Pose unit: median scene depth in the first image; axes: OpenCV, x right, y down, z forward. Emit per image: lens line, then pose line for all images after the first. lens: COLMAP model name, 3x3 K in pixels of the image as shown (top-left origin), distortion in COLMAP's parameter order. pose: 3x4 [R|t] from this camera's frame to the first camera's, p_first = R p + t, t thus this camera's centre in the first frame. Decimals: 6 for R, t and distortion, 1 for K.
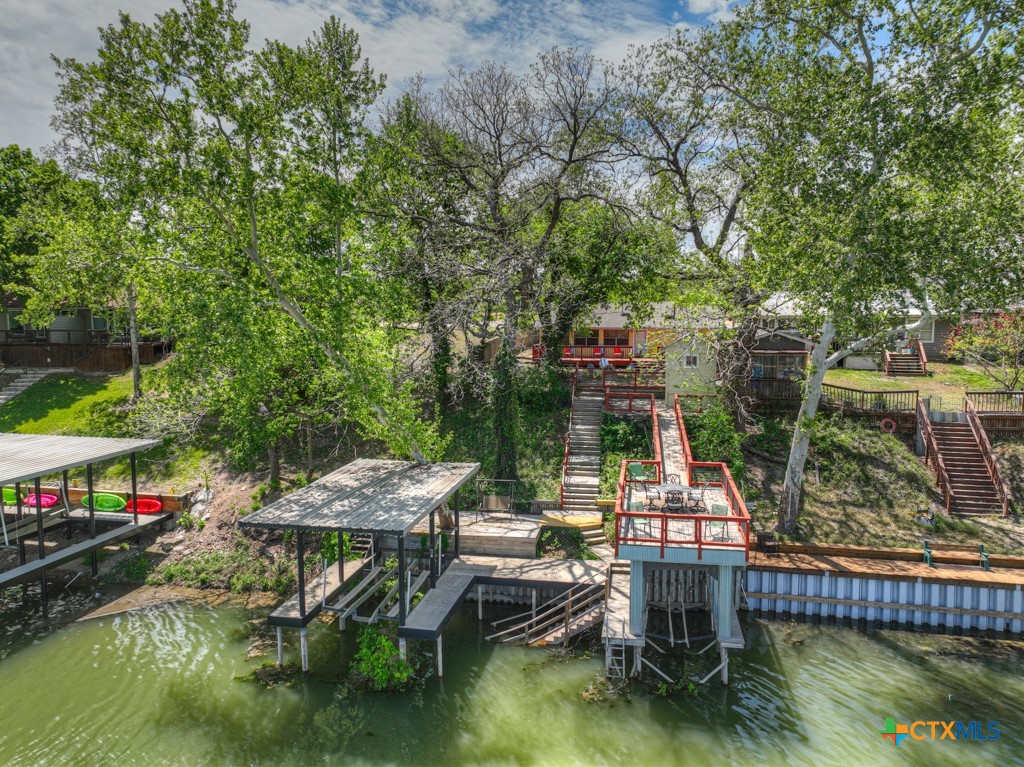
lens RADIAL K [[725.1, 0, 512.0], [0, 725.1, 383.5], [0, 0, 1]] dist [-0.025481, 0.035656]
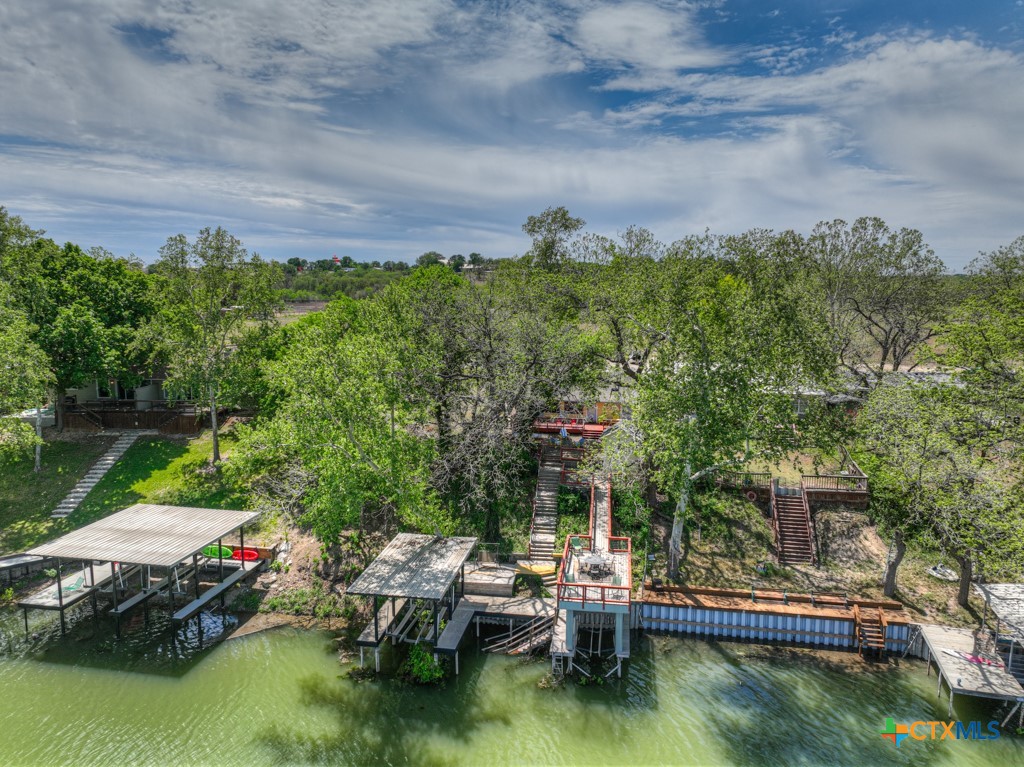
lens RADIAL K [[725.1, 0, 512.0], [0, 725.1, 383.5], [0, 0, 1]] dist [-0.025481, 0.035656]
pose [[0.999493, 0.001388, 0.031815, -0.019407], [-0.002692, 0.999157, 0.040968, -0.291427], [-0.031731, -0.041033, 0.998654, -0.568236]]
